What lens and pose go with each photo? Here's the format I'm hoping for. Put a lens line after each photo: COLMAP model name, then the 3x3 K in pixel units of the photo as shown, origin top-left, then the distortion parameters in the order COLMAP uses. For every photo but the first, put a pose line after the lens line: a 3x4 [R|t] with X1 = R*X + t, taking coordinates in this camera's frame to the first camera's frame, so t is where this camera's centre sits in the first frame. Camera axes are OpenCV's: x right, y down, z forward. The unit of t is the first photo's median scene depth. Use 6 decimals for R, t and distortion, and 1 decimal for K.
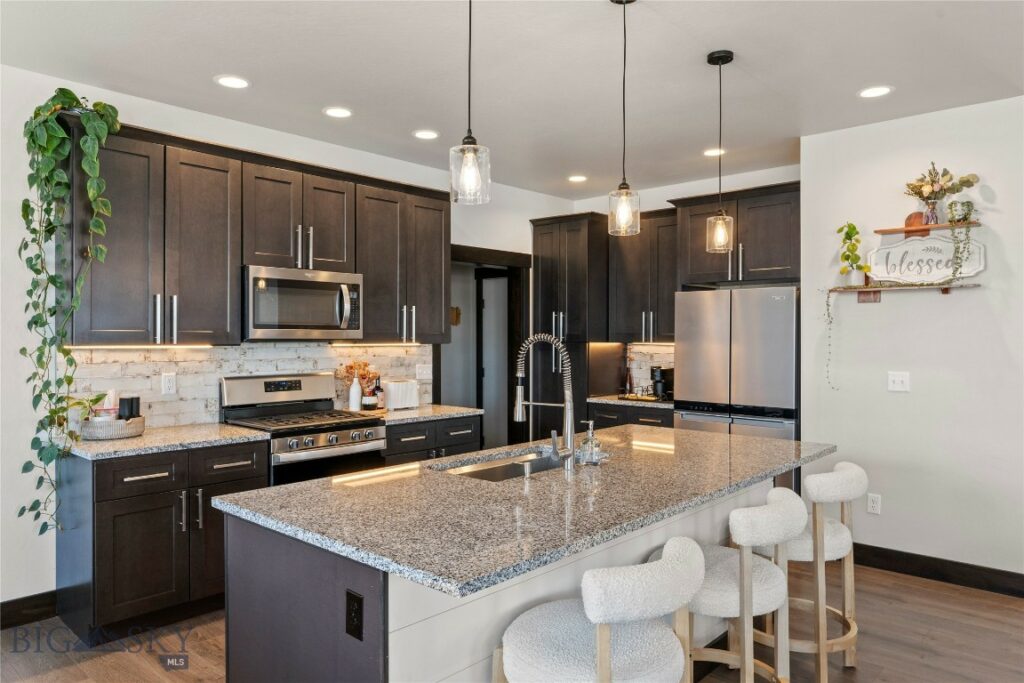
lens RADIAL K [[684.4, 0, 512.0], [0, 684.4, 341.5], [0, 0, 1]] dist [-0.002160, 0.000842]
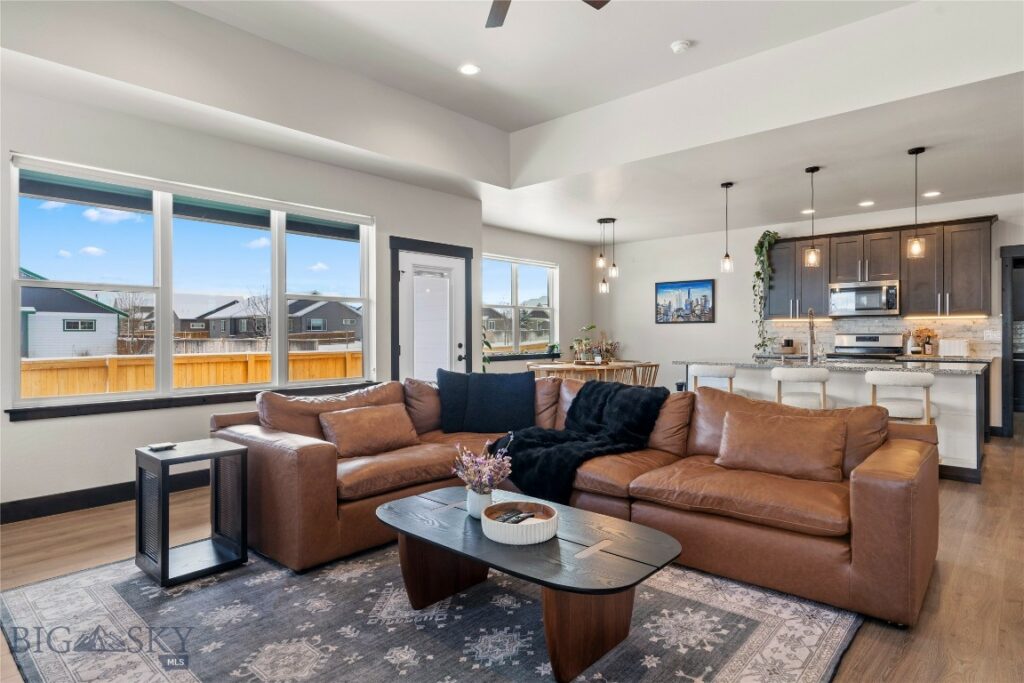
lens RADIAL K [[569.4, 0, 514.4], [0, 569.4, 336.4], [0, 0, 1]] dist [0.000462, 0.001423]
pose [[0.007480, 0.001766, -0.999970, 1.393465], [-0.002807, 0.999995, 0.001745, 0.059415], [0.999968, 0.002794, 0.007485, -0.063441]]
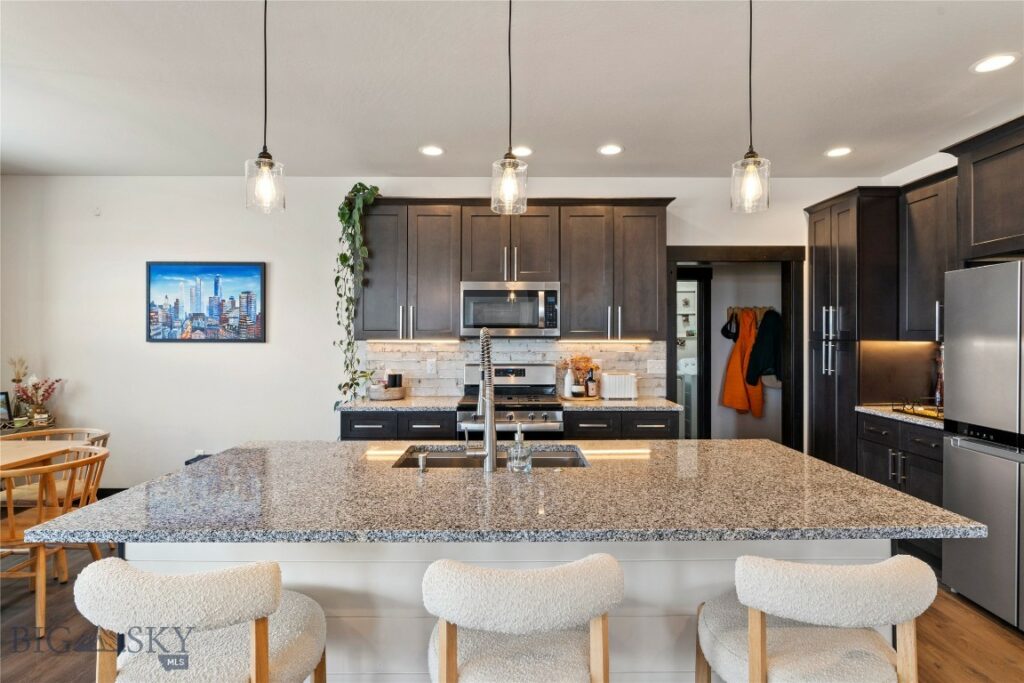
lens RADIAL K [[520.9, 0, 515.1], [0, 520.9, 336.6], [0, 0, 1]] dist [-0.000743, 0.000042]
pose [[0.680648, -0.002574, -0.732606, 0.408865], [-0.004402, 0.999961, -0.007603, 0.004381], [0.732597, 0.008400, 0.680610, 0.344547]]
